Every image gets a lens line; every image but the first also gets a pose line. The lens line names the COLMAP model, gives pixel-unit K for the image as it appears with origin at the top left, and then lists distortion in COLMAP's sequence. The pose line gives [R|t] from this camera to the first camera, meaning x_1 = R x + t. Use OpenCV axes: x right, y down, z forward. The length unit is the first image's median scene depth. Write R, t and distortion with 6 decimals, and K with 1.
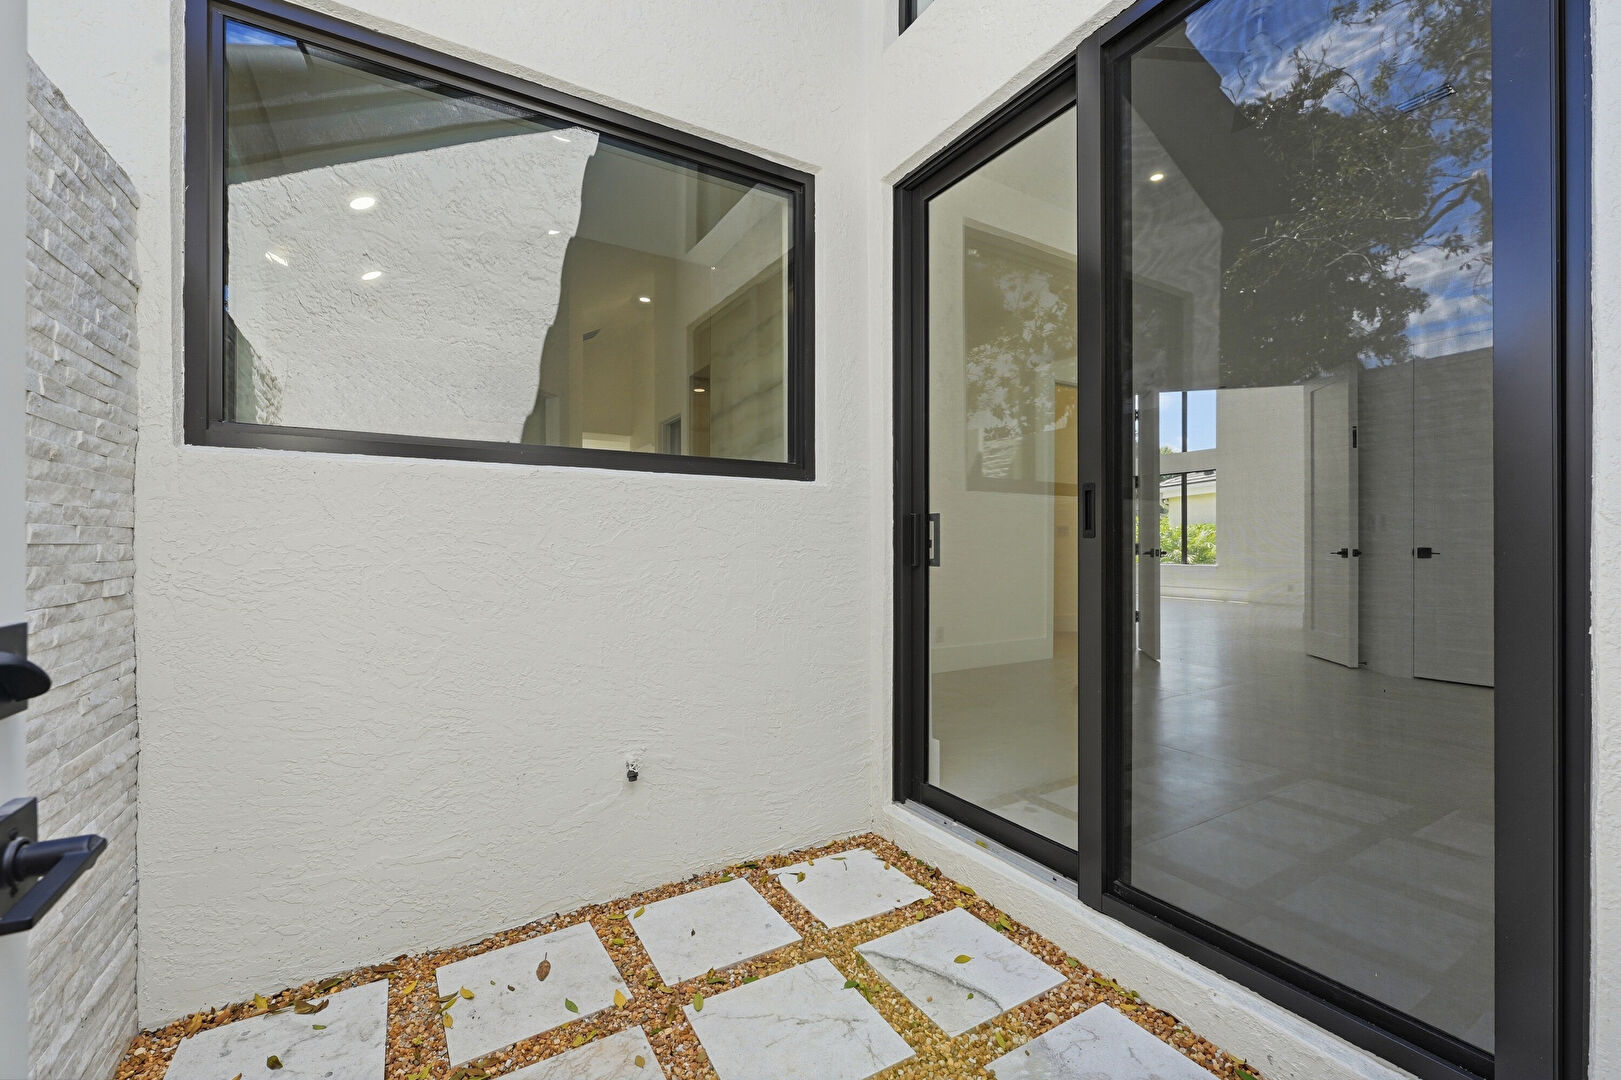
lens RADIAL K [[677.2, 0, 810.5], [0, 677.2, 540.0], [0, 0, 1]] dist [-0.000007, -0.000025]
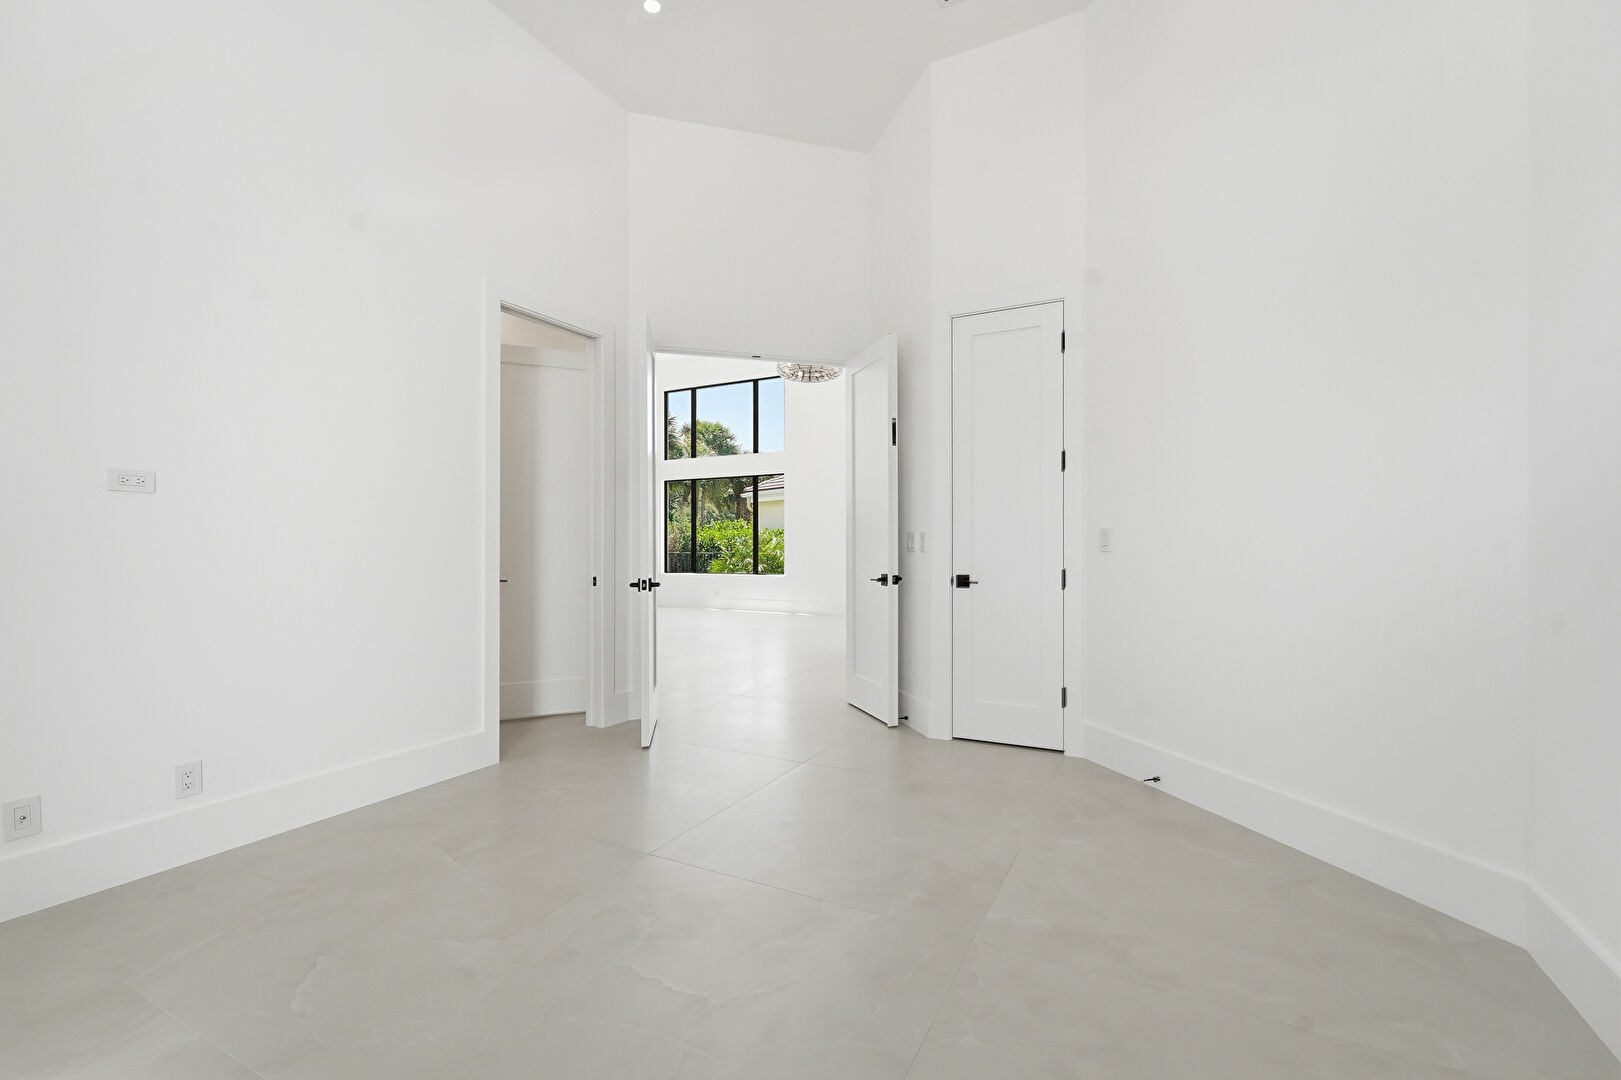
lens RADIAL K [[718.5, 0, 805.3], [0, 718.5, 544.0], [0, 0, 1]] dist [-0.001242, -0.000469]
pose [[0.850836, -0.001200, 0.525430, 0.263463], [0.001192, 0.999999, 0.000355, -0.022008], [-0.525430, 0.000324, 0.850837, 0.327552]]
